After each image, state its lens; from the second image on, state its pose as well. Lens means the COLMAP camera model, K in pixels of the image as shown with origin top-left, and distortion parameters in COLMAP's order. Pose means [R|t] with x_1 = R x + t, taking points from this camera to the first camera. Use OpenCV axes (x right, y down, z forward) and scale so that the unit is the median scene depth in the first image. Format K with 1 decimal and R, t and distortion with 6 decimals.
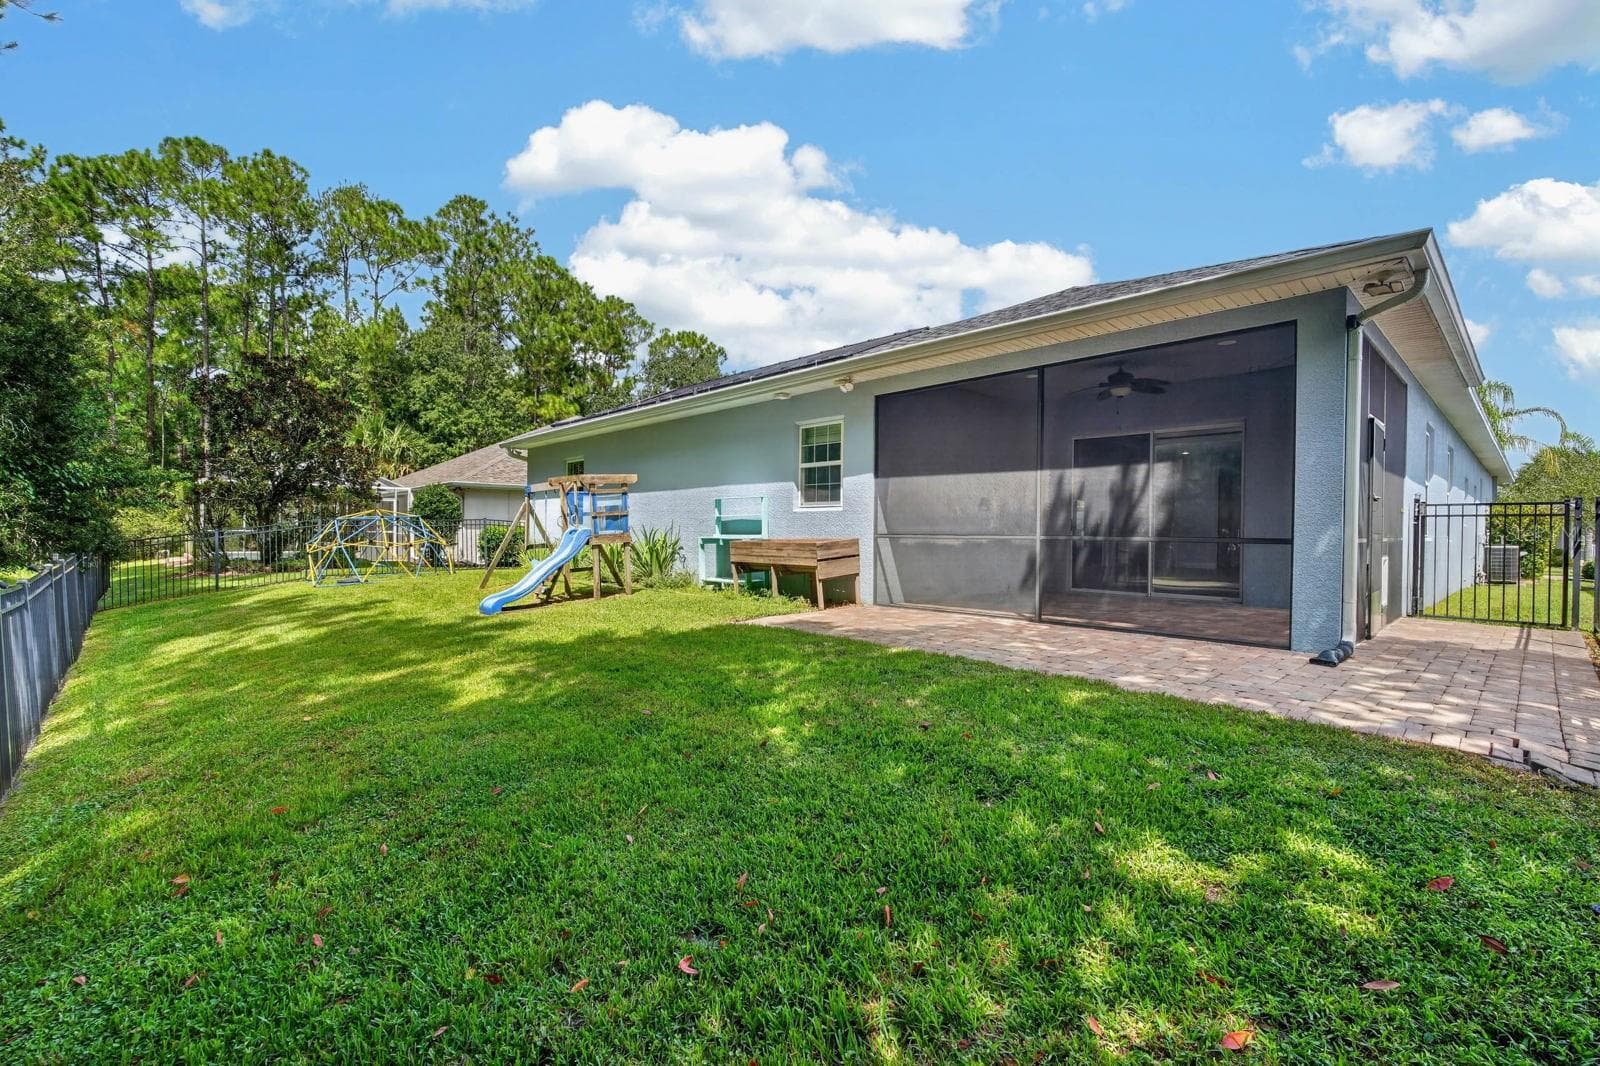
lens RADIAL K [[705.9, 0, 800.1], [0, 705.9, 539.2], [0, 0, 1]] dist [-0.017634, 0.009632]
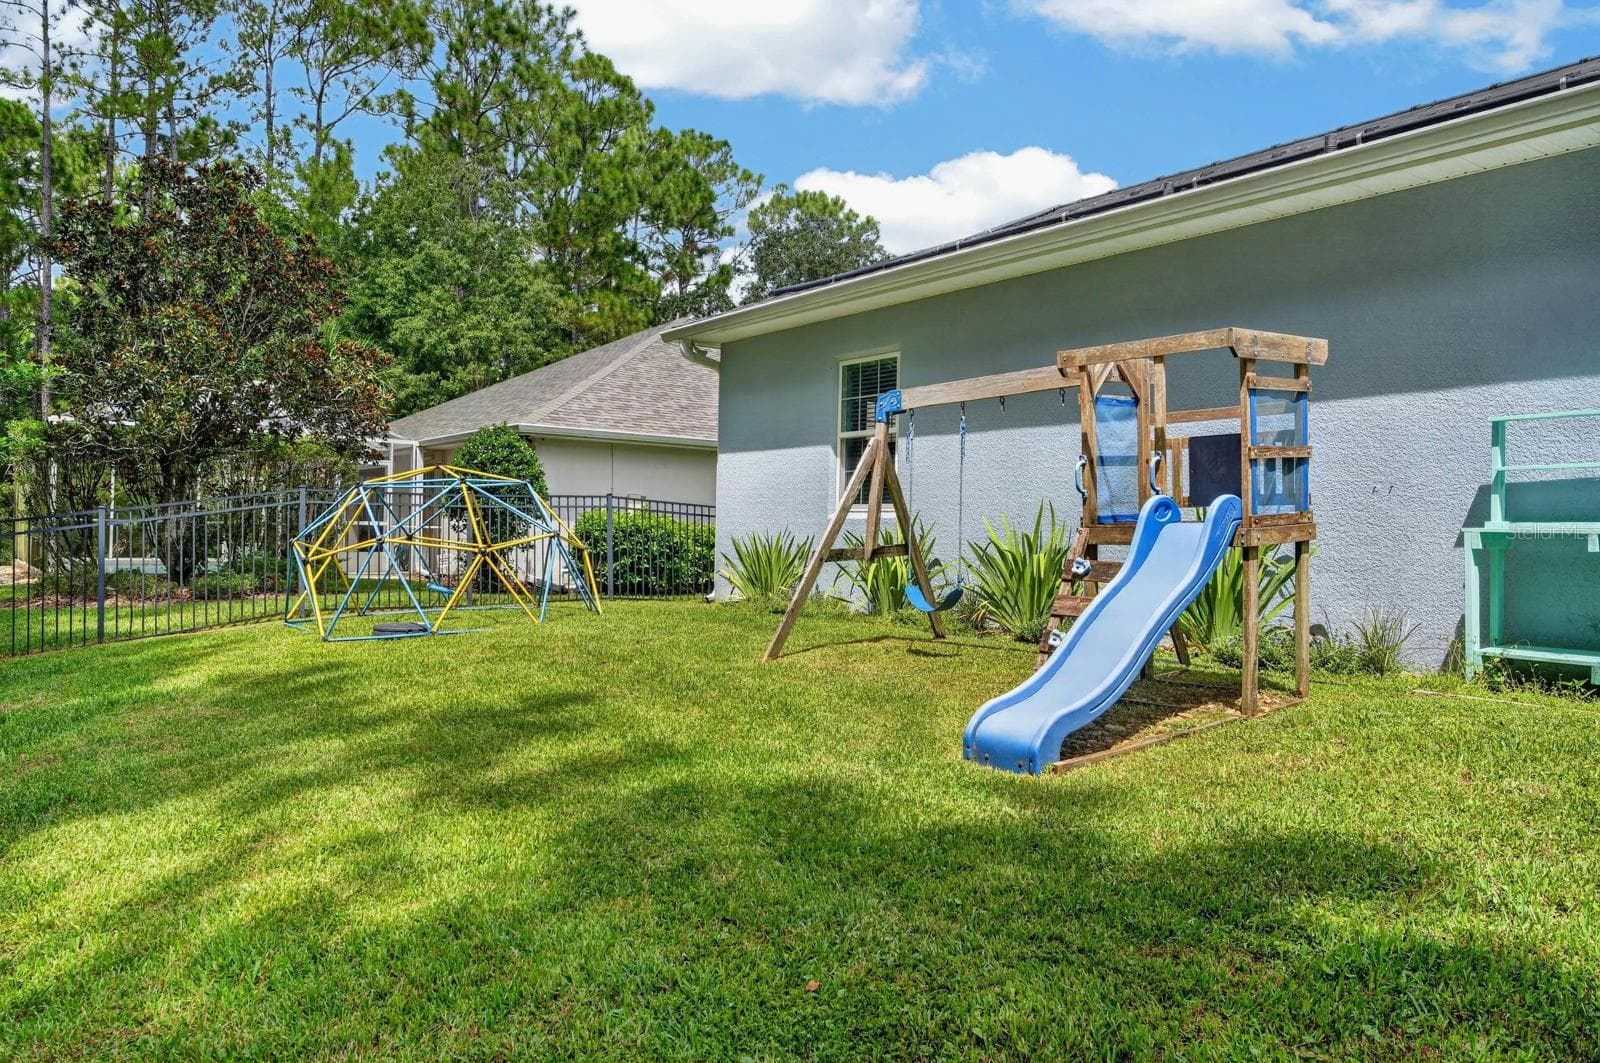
lens RADIAL K [[1135.6, 0, 800.3], [0, 1135.6, 536.3], [0, 0, 1]] dist [0.003584, -0.002289]
pose [[0.994415, 0.012245, -0.104832, -0.111752], [-0.013616, 0.999831, -0.012366, 0.003163], [0.104662, 0.013724, 0.994413, 0.115040]]
